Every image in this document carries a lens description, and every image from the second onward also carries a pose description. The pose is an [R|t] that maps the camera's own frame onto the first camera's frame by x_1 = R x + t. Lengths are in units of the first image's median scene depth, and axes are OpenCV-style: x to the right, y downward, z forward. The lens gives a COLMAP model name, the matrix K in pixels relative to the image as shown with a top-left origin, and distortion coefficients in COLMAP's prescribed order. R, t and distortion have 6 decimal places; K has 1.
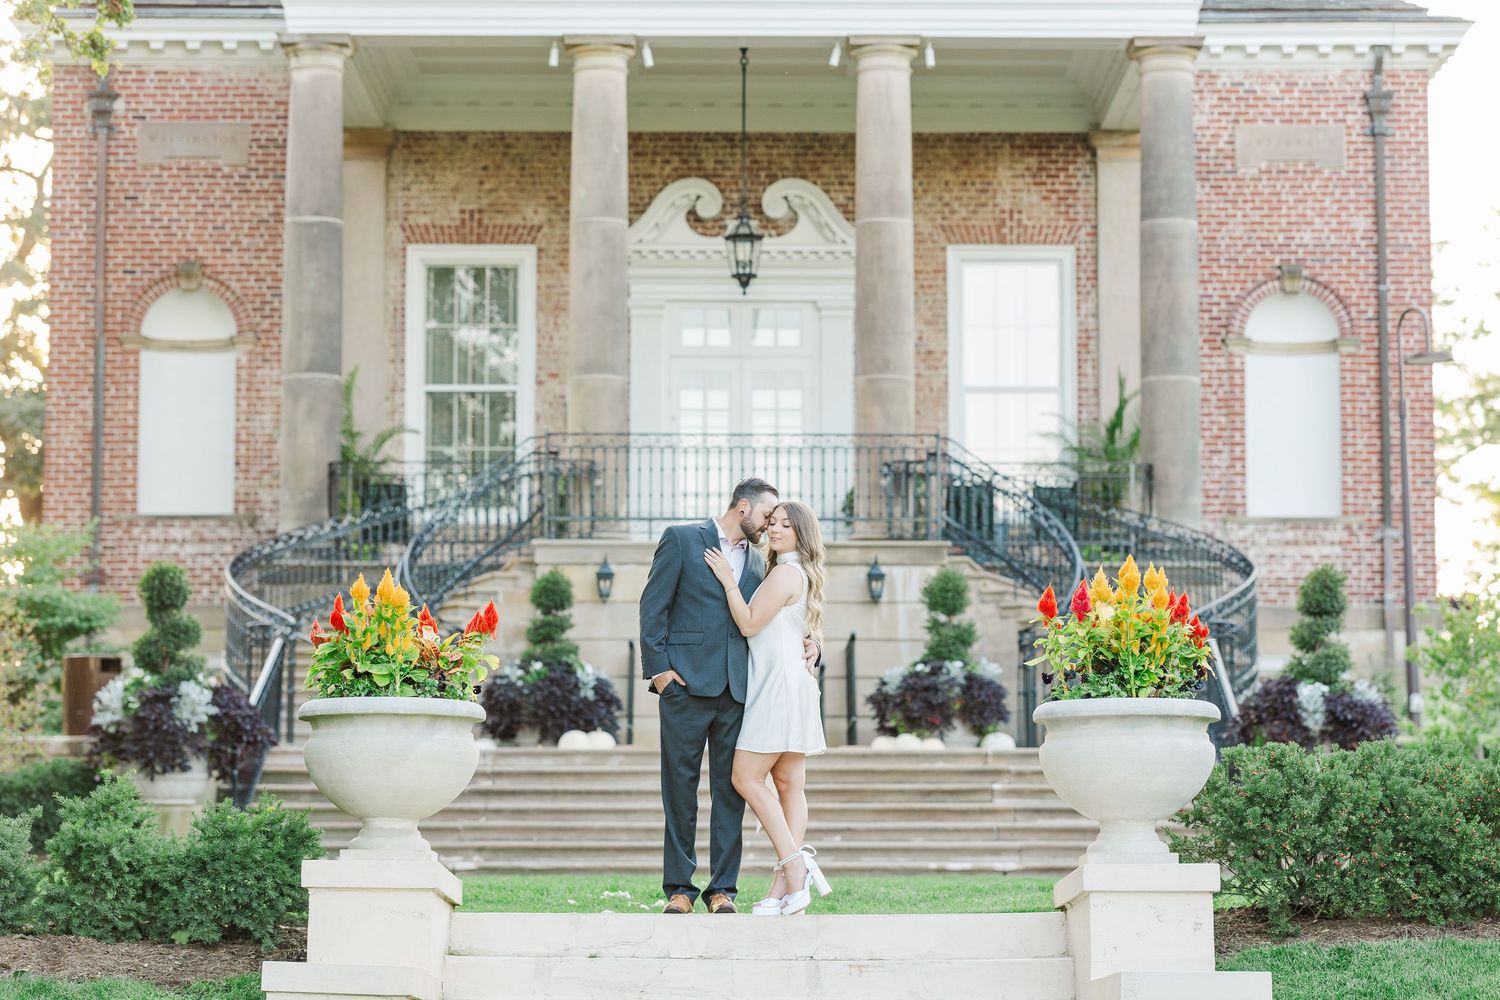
lens RADIAL K [[3867.3, 0, 732.6], [0, 3867.3, 368.4], [0, 0, 1]] dist [0.048402, 0.000000]
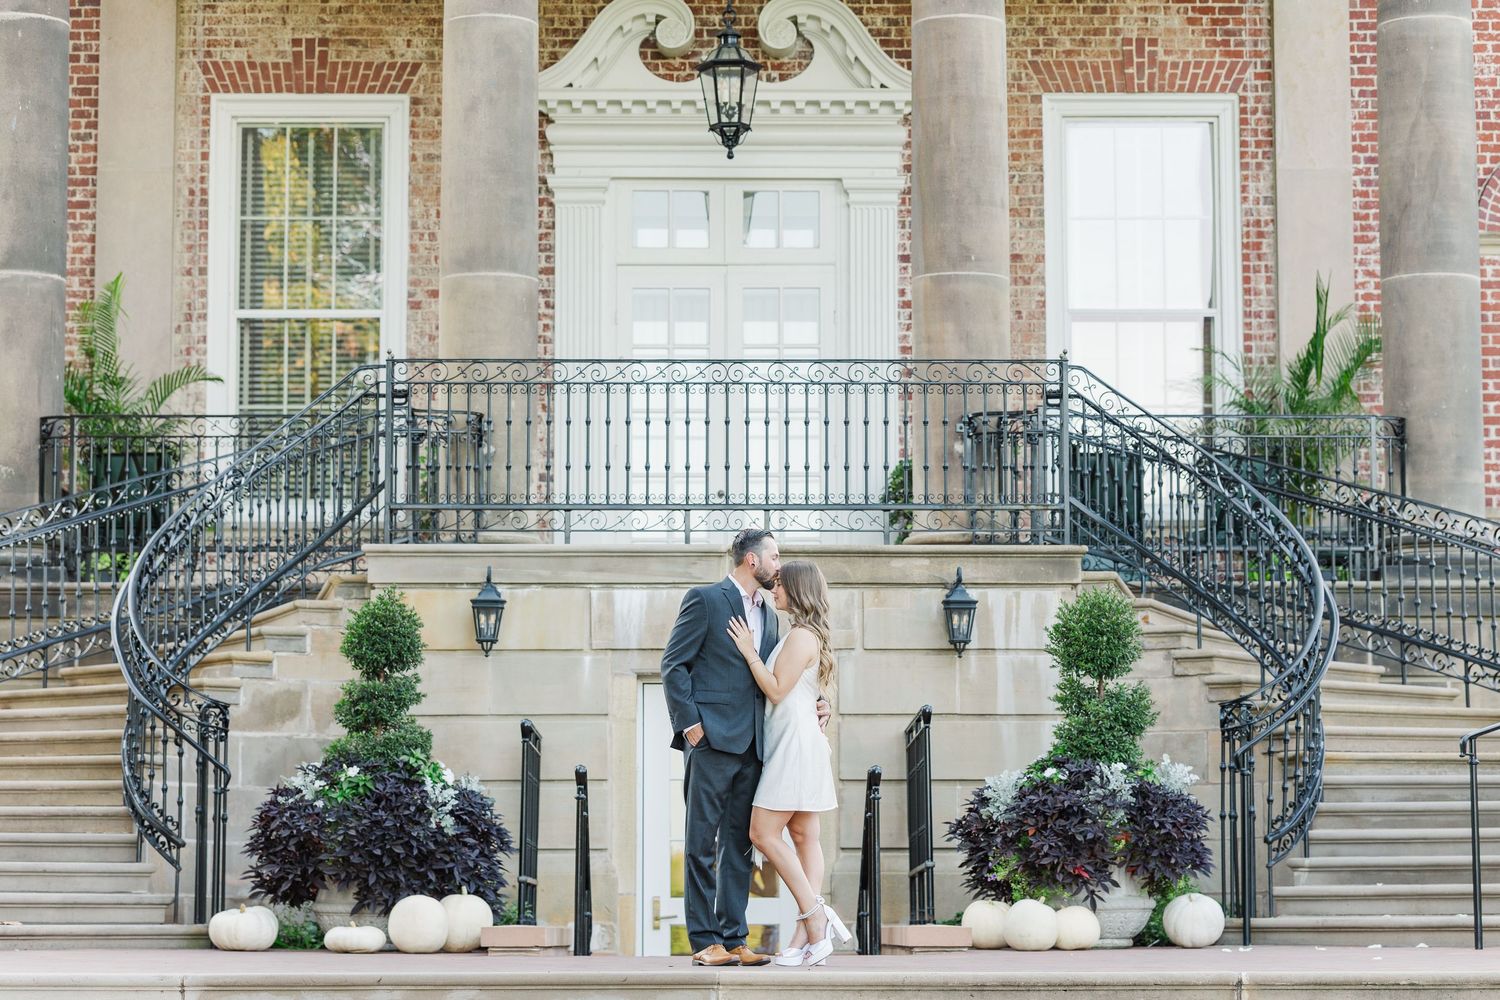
lens RADIAL K [[3867.3, 0, 741.3], [0, 3867.3, 494.4], [0, 0, 1]] dist [0.048402, 0.000000]
pose [[0.999985, -0.002593, 0.004879, 0.001544], [0.002455, 0.999607, 0.027918, 0.017471], [-0.004949, -0.027905, 0.999598, 0.351315]]
